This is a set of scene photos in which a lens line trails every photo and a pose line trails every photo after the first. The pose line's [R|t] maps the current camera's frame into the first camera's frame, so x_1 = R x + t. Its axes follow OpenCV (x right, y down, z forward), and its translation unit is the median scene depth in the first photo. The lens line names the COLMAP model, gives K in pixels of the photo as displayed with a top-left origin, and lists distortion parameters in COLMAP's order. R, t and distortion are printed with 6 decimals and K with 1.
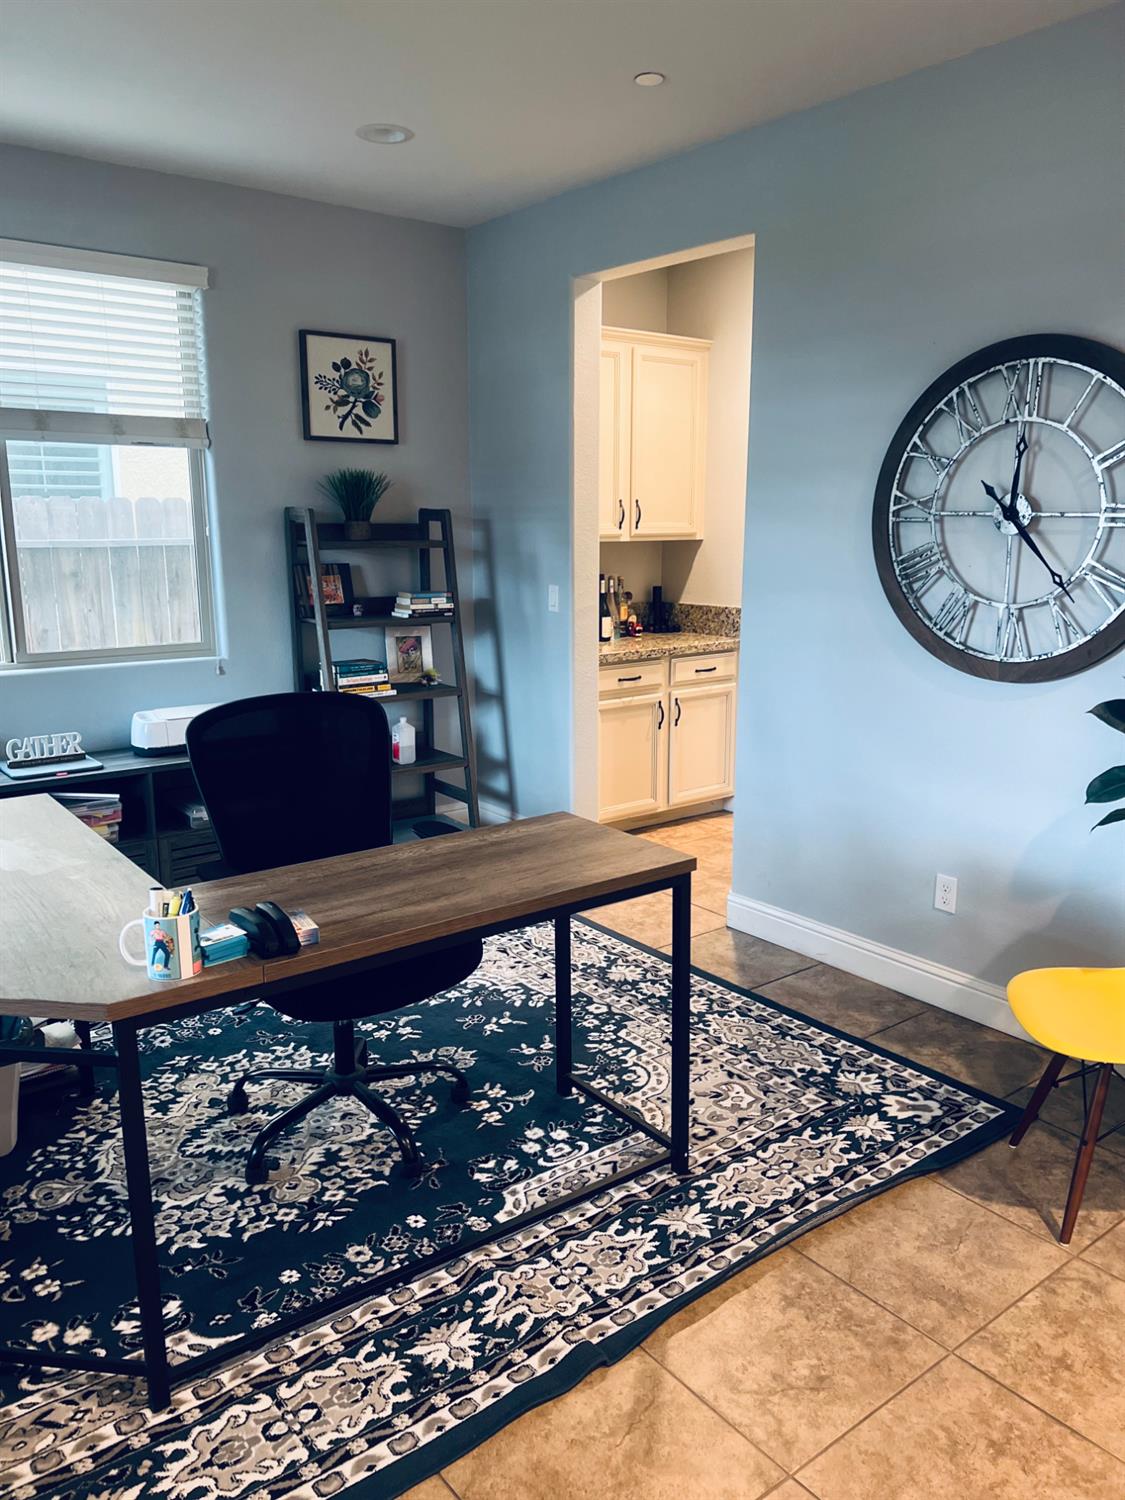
lens RADIAL K [[1134.8, 0, 564.2], [0, 1134.8, 756.0], [0, 0, 1]] dist [0.061047, -0.071088]
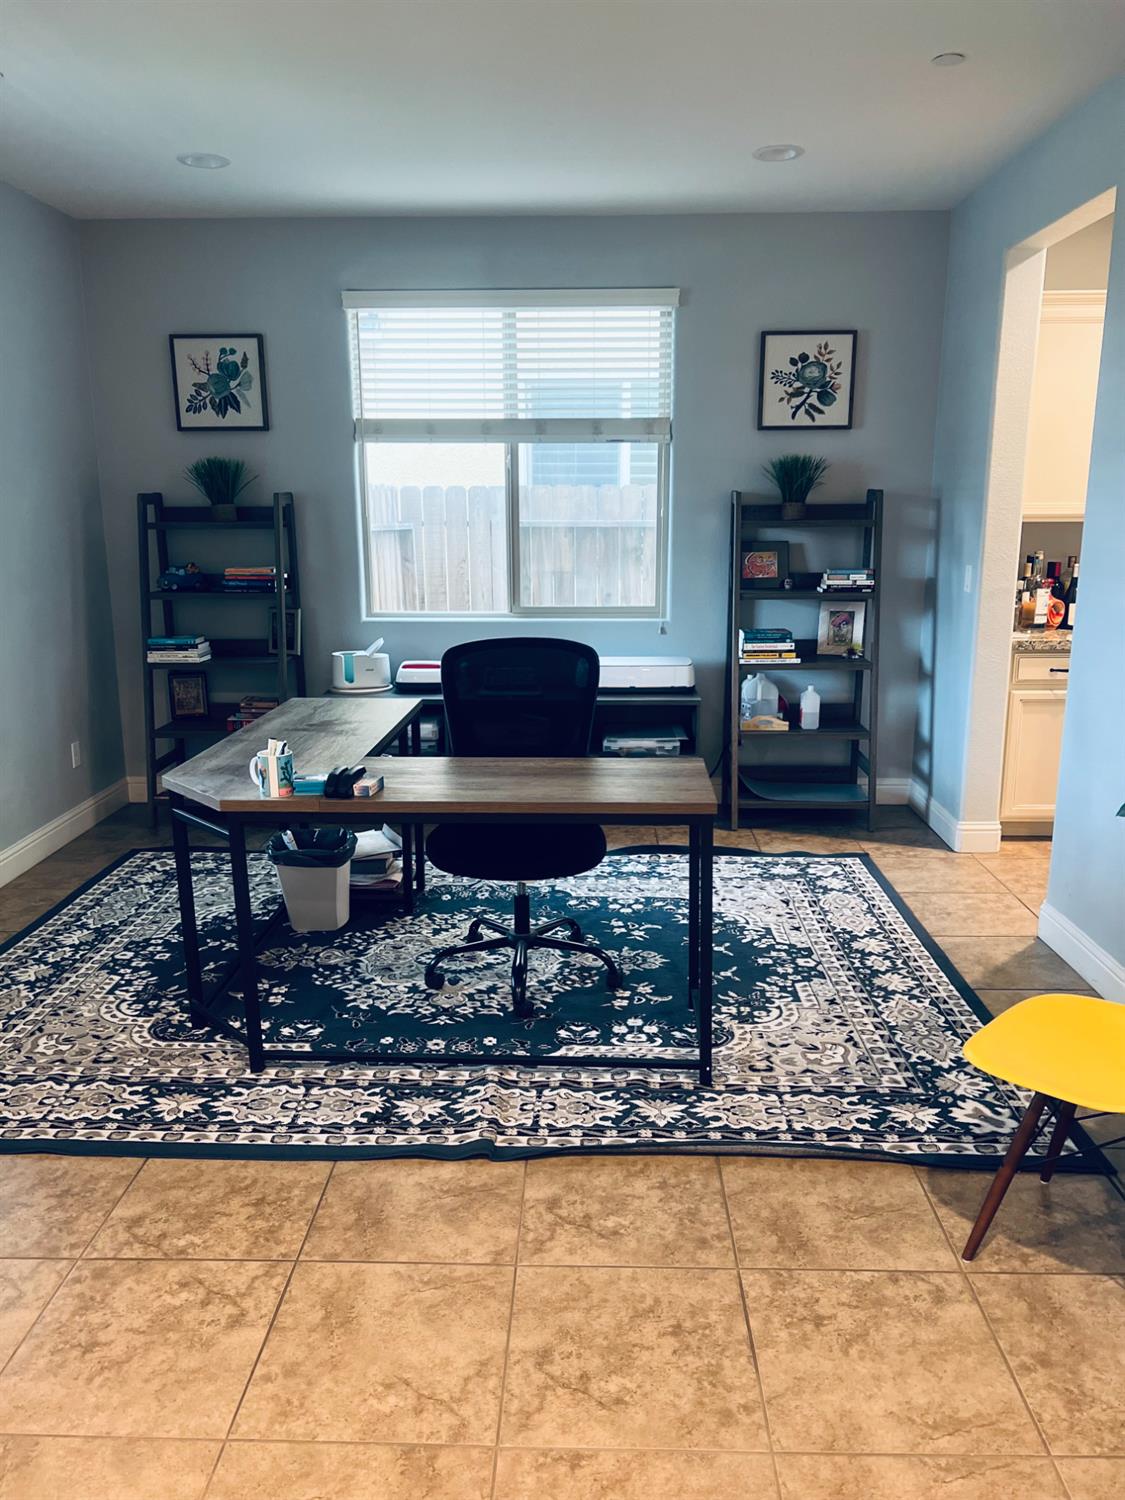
lens RADIAL K [[1134.8, 0, 549.8], [0, 1134.8, 751.5], [0, 0, 1]] dist [0.061047, -0.071088]
pose [[0.762361, 0.134497, -0.633022, 0.511684], [-0.129911, 0.990059, 0.053902, 0.002551], [0.633979, 0.041143, 0.772255, 0.024840]]
